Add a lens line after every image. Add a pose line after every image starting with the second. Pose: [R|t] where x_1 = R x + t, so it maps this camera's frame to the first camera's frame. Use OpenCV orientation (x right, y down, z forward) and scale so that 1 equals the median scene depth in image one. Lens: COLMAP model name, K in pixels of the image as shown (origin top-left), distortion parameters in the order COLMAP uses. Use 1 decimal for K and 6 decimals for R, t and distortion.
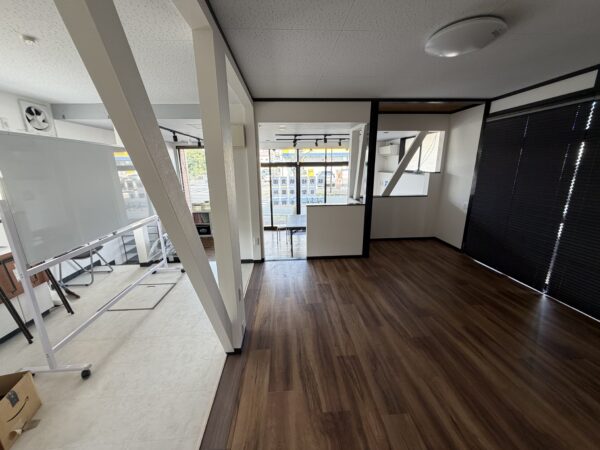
lens RADIAL K [[237.2, 0, 298.8], [0, 237.2, 225.5], [0, 0, 1]] dist [0.001443, -0.000420]
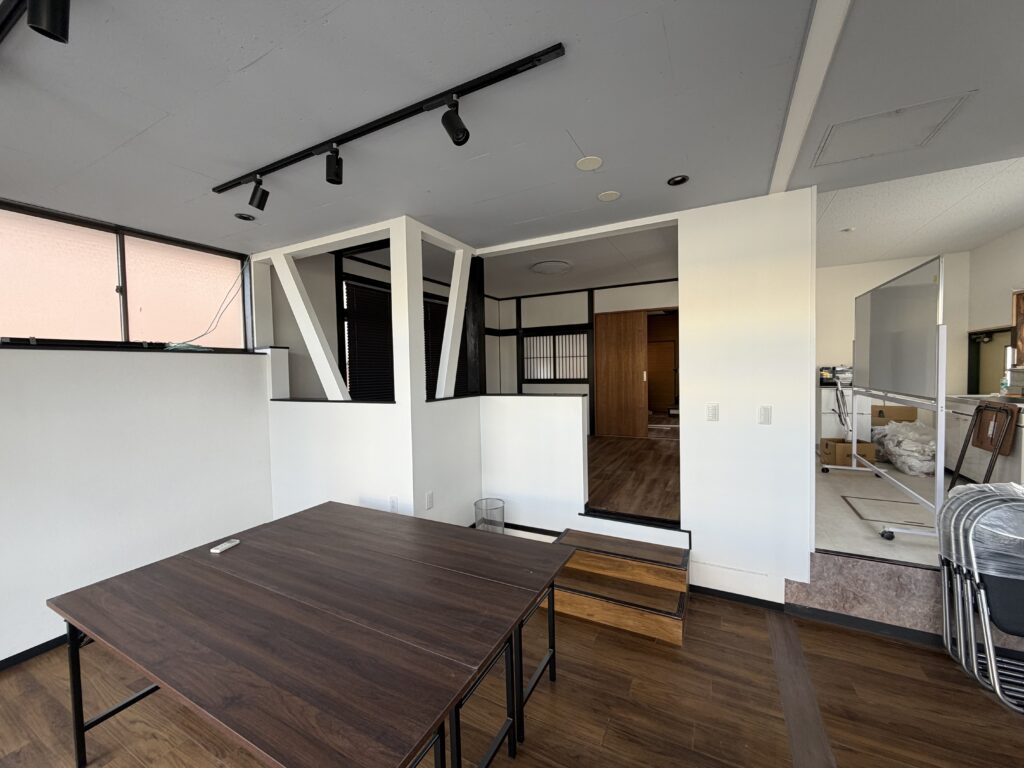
lens RADIAL K [[404.9, 0, 510.0], [0, 404.9, 384.8], [0, 0, 1]] dist [0.001443, -0.000420]
pose [[-0.857226, 0.007386, 0.514887, -0.275115], [0.153123, 0.958324, 0.241183, -0.344893], [-0.491647, 0.285590, -0.822631, 1.837849]]
